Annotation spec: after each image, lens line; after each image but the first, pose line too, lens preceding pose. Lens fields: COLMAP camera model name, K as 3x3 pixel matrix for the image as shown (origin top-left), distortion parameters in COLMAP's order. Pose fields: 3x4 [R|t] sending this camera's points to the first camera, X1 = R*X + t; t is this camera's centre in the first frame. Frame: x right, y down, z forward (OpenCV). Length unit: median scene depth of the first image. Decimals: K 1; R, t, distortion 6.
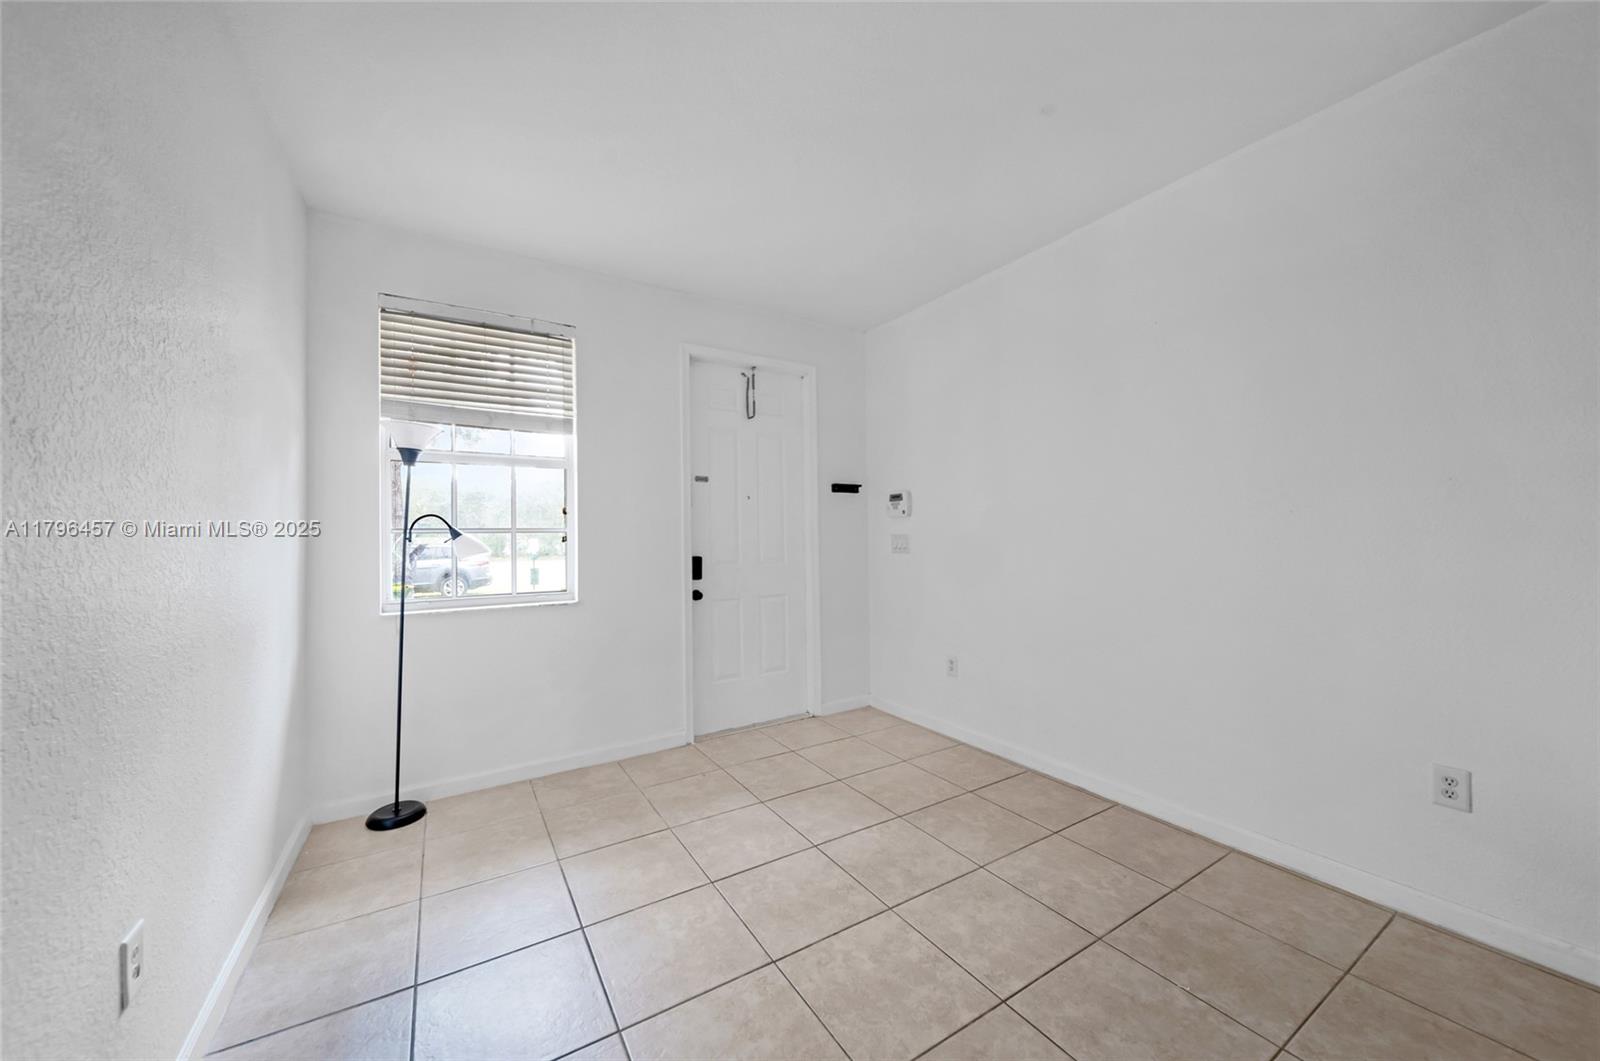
lens RADIAL K [[568.1, 0, 793.6], [0, 568.1, 531.1], [0, 0, 1]] dist [0.000298, -0.000251]
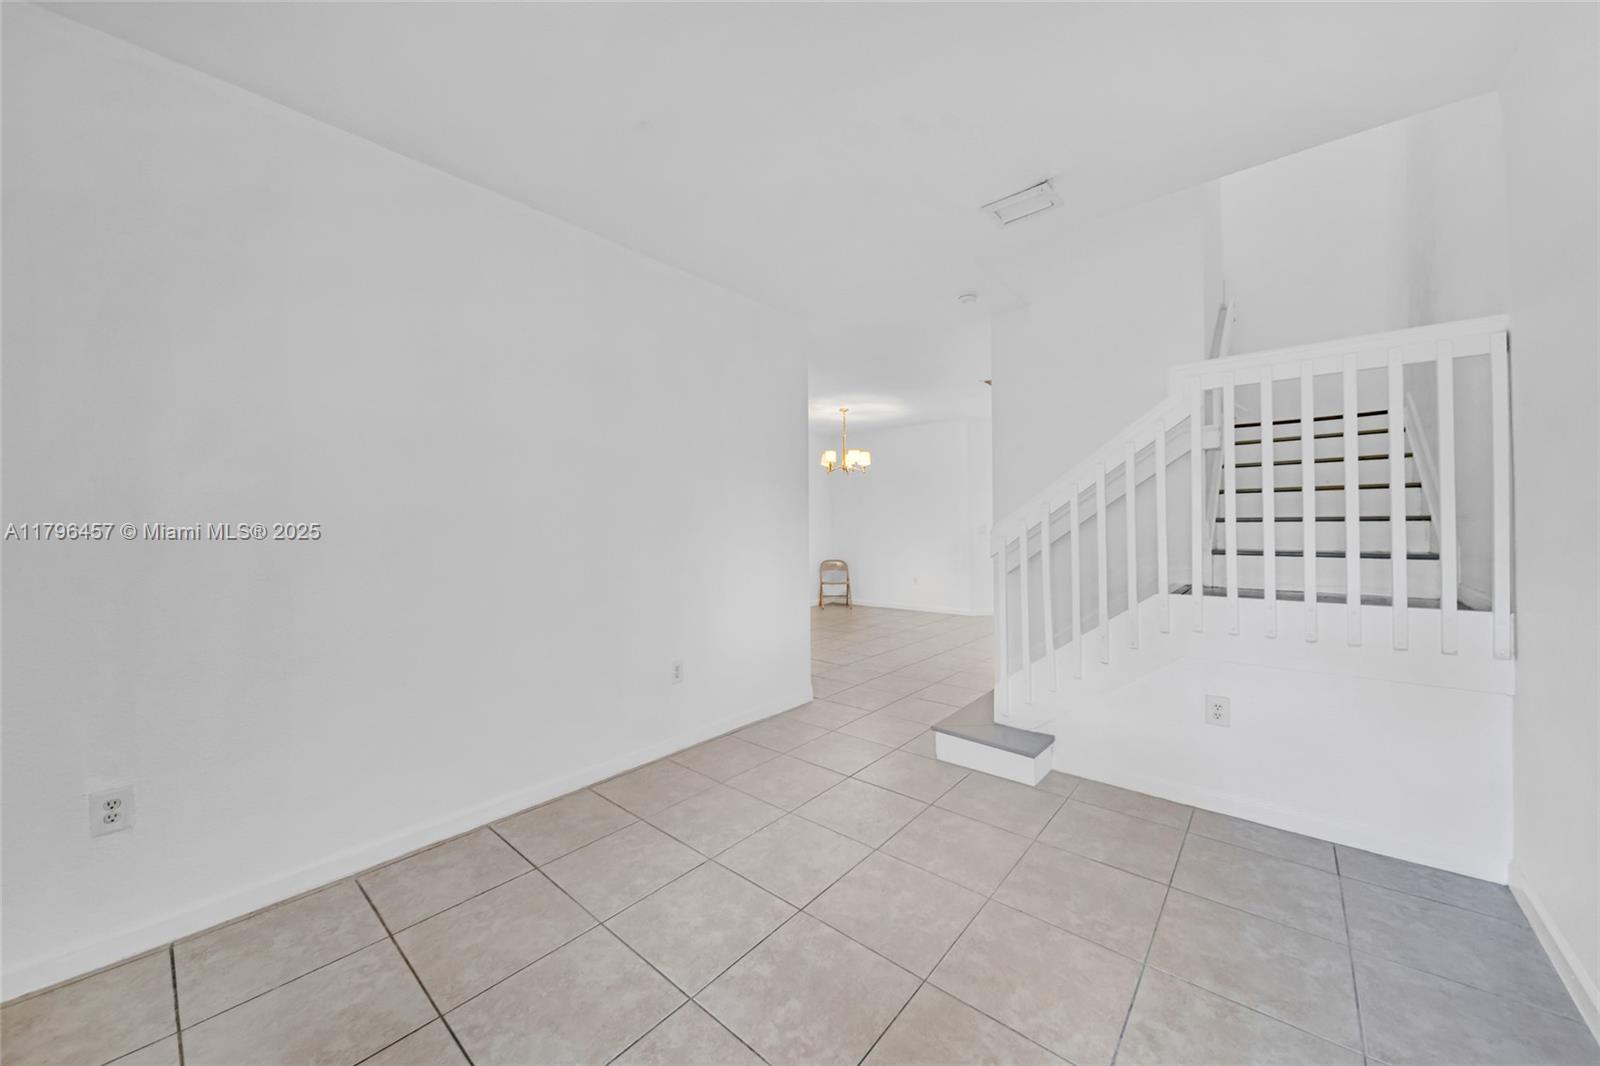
lens RADIAL K [[568.9, 0, 798.9], [0, 568.9, 520.0], [0, 0, 1]] dist [-0.000830, -0.000140]
pose [[-0.307902, 0.028779, 0.950983, -0.401905], [0.008437, 0.999586, -0.027518, 0.014426], [-0.951381, -0.000450, -0.308017, 0.685453]]
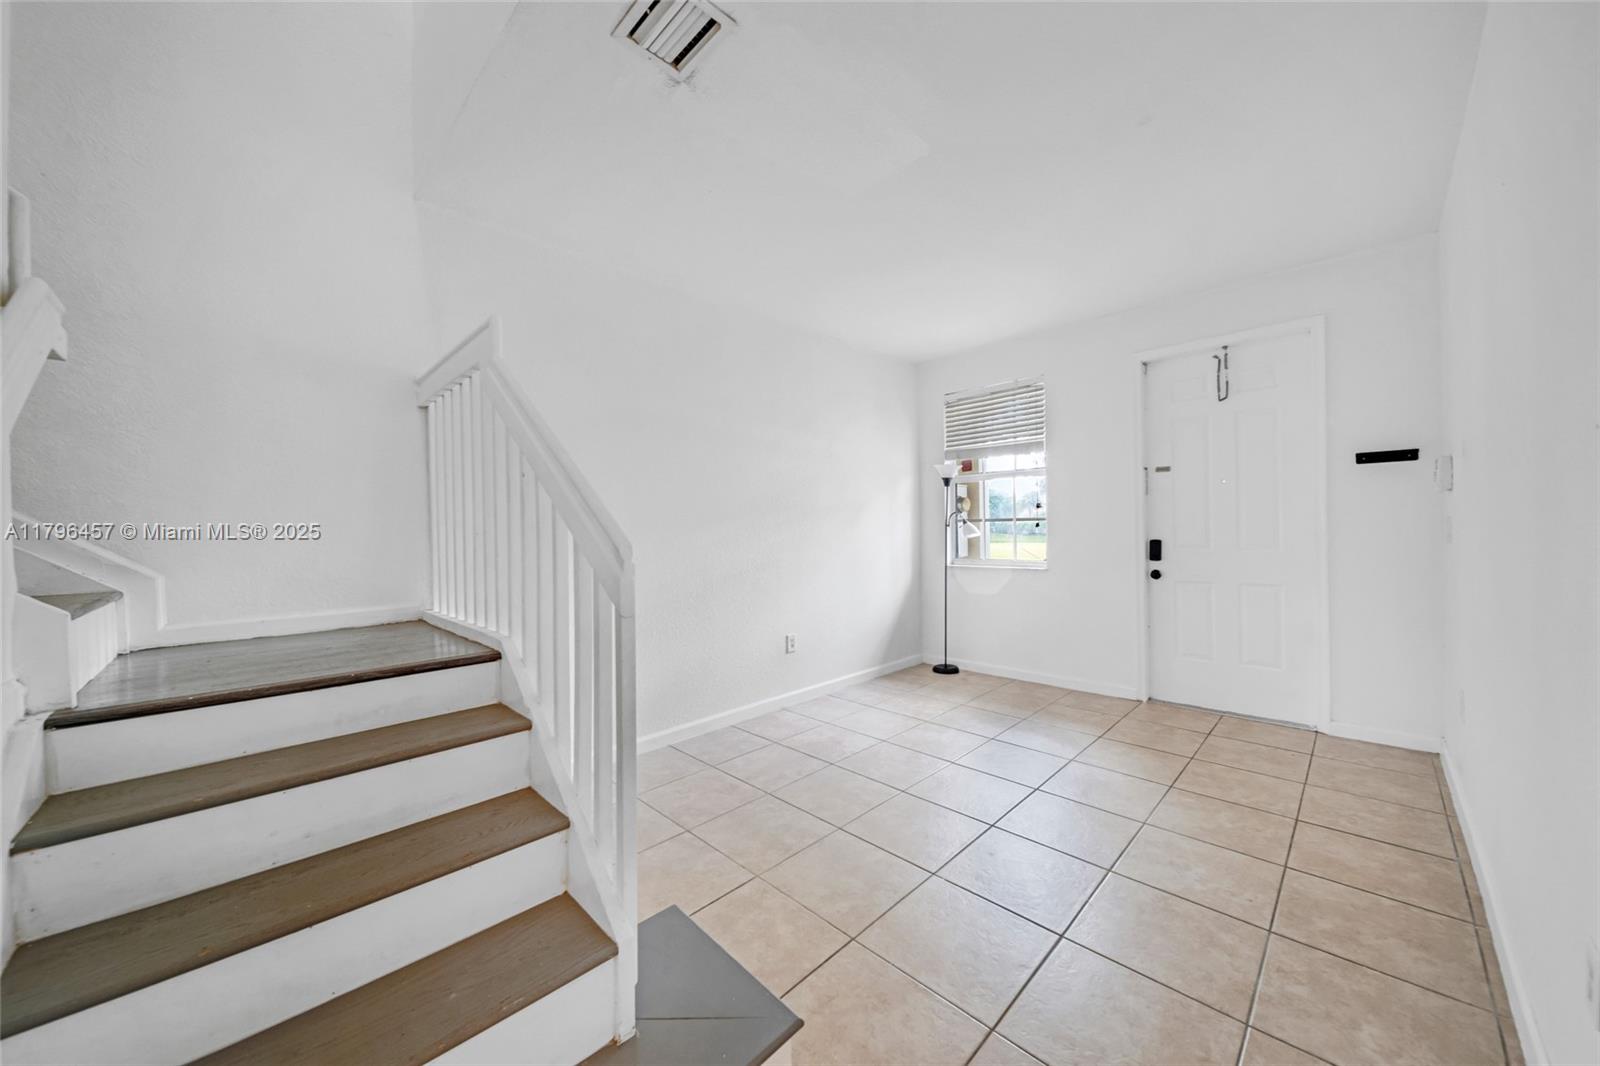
lens RADIAL K [[564.0, 0, 797.7], [0, 564.0, 534.2], [0, 0, 1]] dist [0.001640, -0.003392]
pose [[0.225413, 0.014290, -0.974158, 0.864969], [0.023363, 0.999526, 0.020069, -0.005703], [0.973983, -0.027283, 0.224972, 0.078222]]
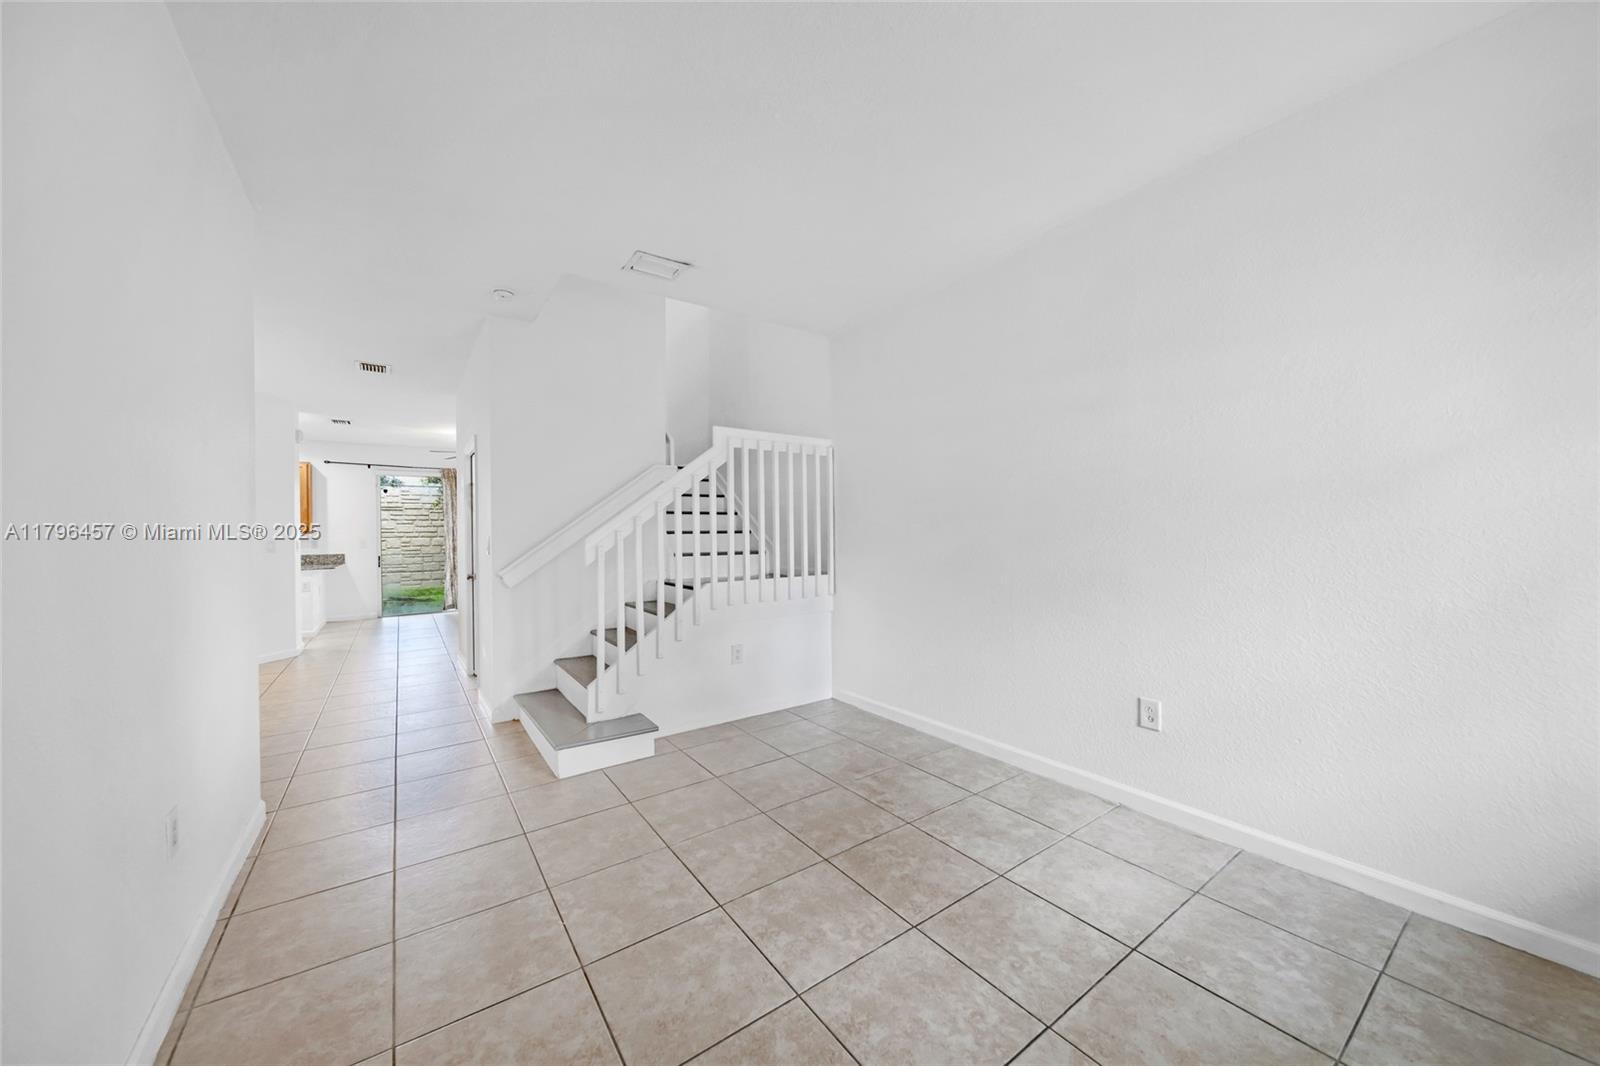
lens RADIAL K [[564.0, 0, 797.7], [0, 564.0, 534.2], [0, 0, 1]] dist [0.001640, -0.003392]
pose [[-0.997084, 0.025077, -0.072073, 0.132989], [0.025254, 0.999680, -0.001538, 0.007185], [0.072012, -0.003354, -0.997398, 1.121141]]
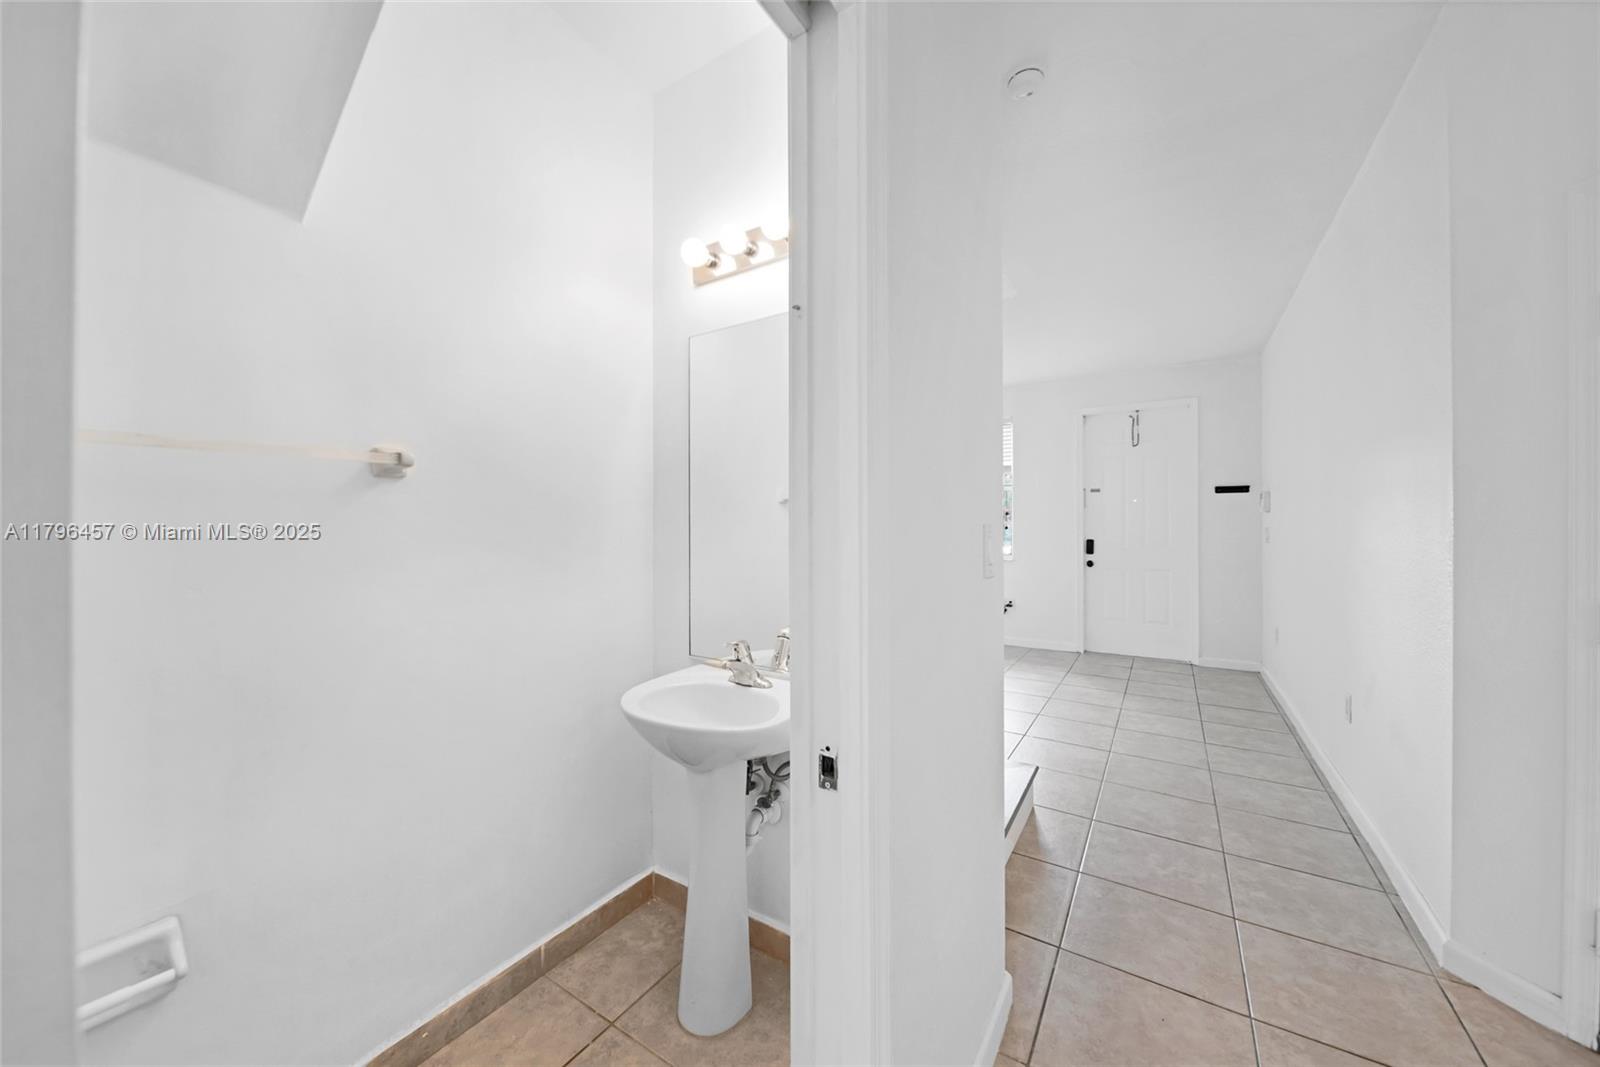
lens RADIAL K [[574.3, 0, 788.8], [0, 574.3, 525.9], [0, 0, 1]] dist [-0.000854, -0.000164]
pose [[0.421901, 0.008319, -0.906604, 1.080351], [0.000574, 0.999955, 0.009443, -0.010532], [0.906642, -0.004504, 0.421877, -0.518306]]
